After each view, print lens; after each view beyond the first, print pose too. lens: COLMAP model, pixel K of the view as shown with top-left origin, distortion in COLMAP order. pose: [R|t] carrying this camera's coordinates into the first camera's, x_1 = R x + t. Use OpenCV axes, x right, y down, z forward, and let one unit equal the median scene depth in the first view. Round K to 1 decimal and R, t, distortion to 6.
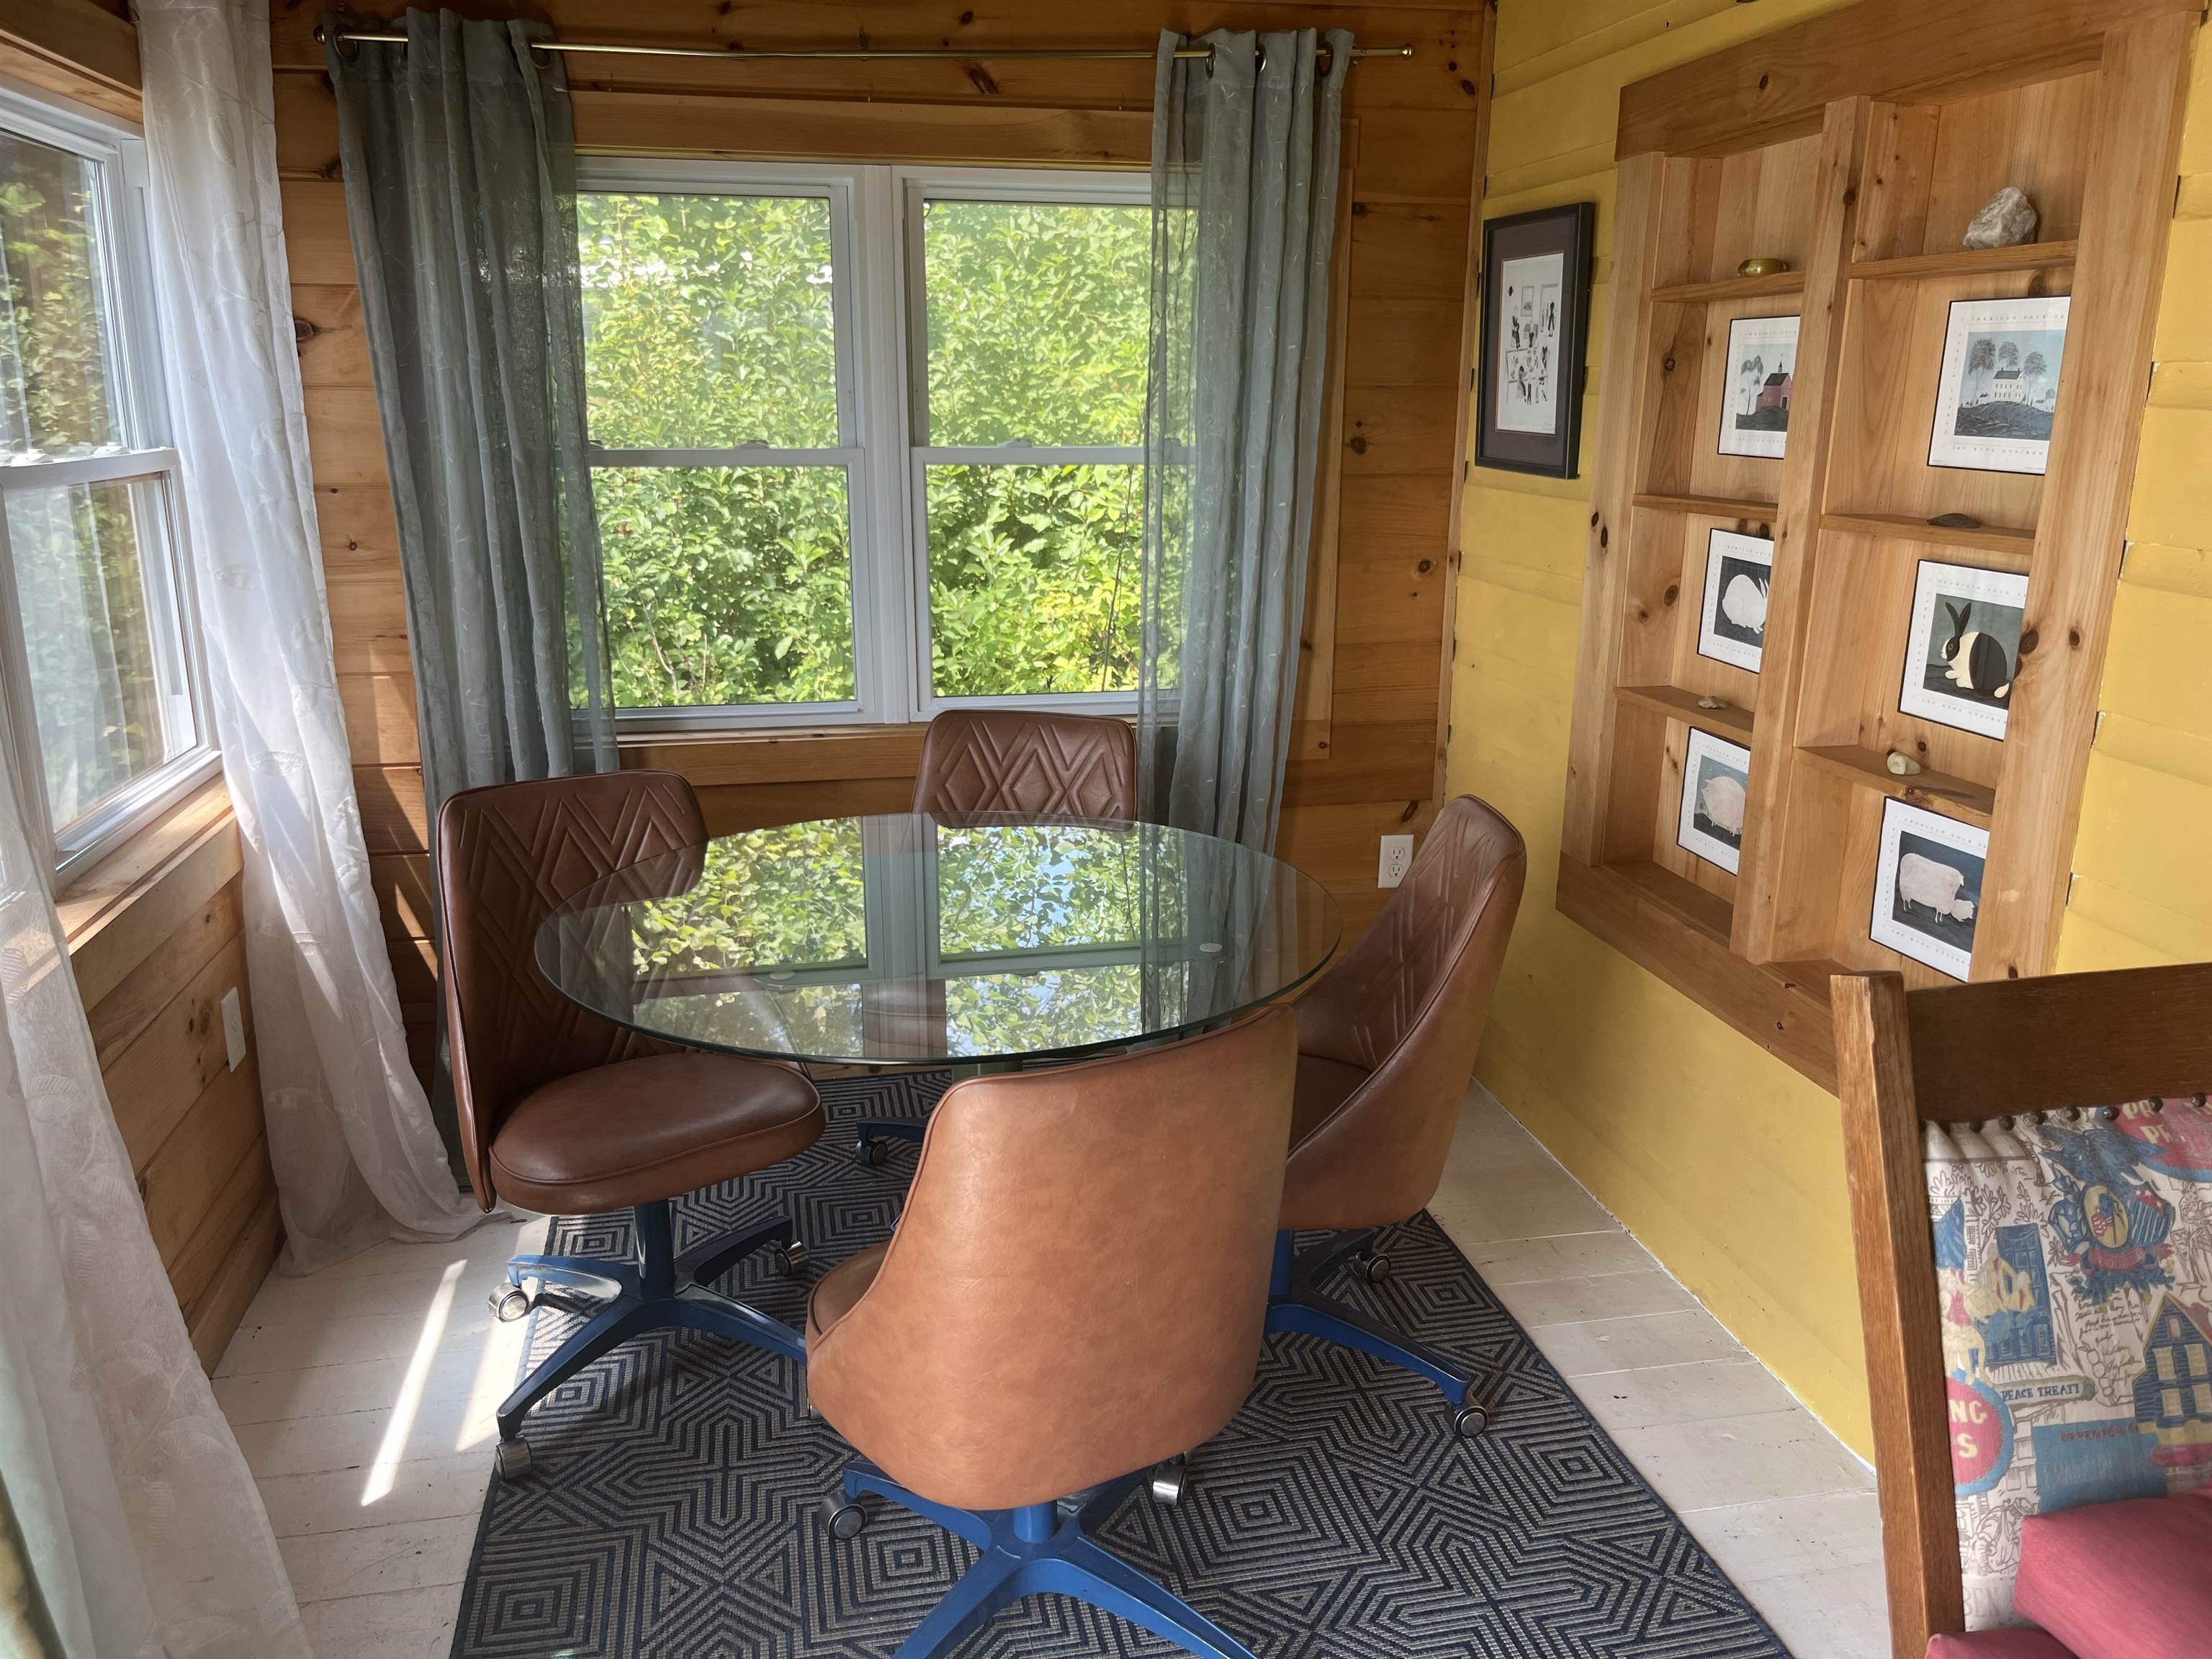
lens RADIAL K [[1664.3, 0, 1100.6], [0, 1664.3, 826.1], [0, 0, 1]] dist [0.036935, -0.000850]
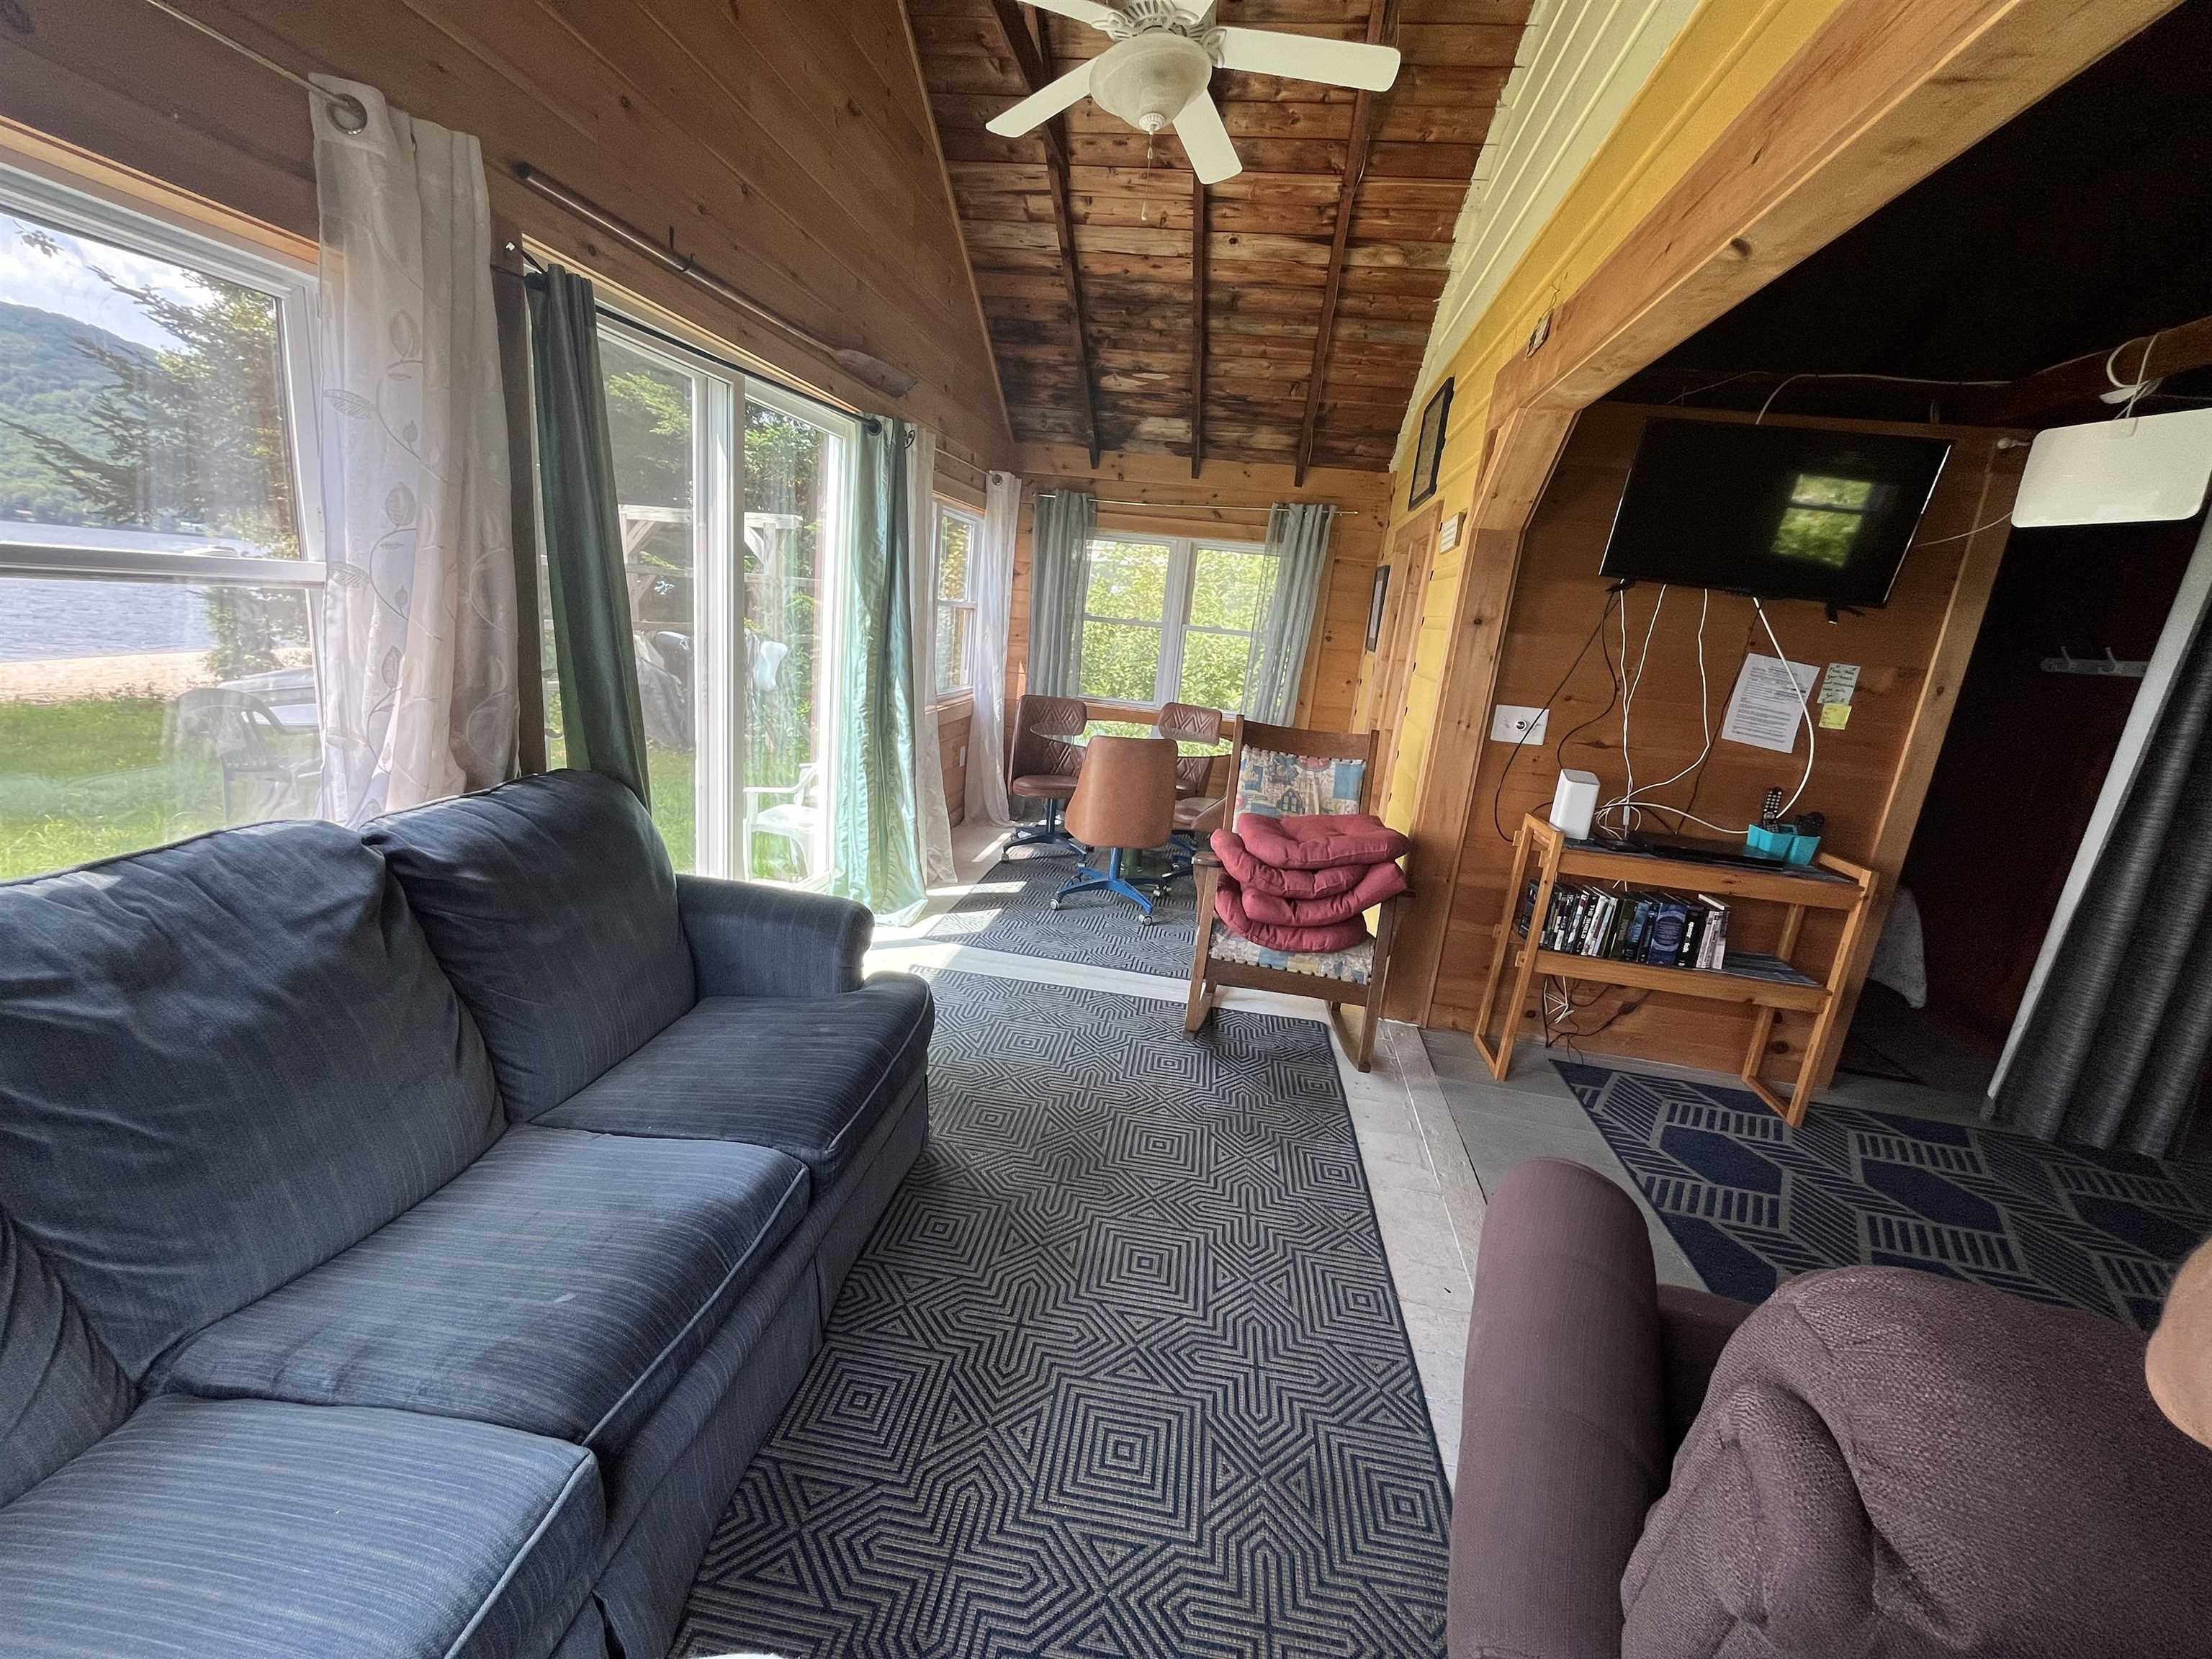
lens RADIAL K [[895.4, 0, 1097.1], [0, 895.4, 826.8], [0, 0, 1]] dist [-0.003173, 0.001101]
pose [[0.928614, 0.171062, -0.329262, 0.389173], [-0.181780, 0.983338, -0.001799, 0.196839], [0.323468, 0.061524, 0.944237, -0.677002]]
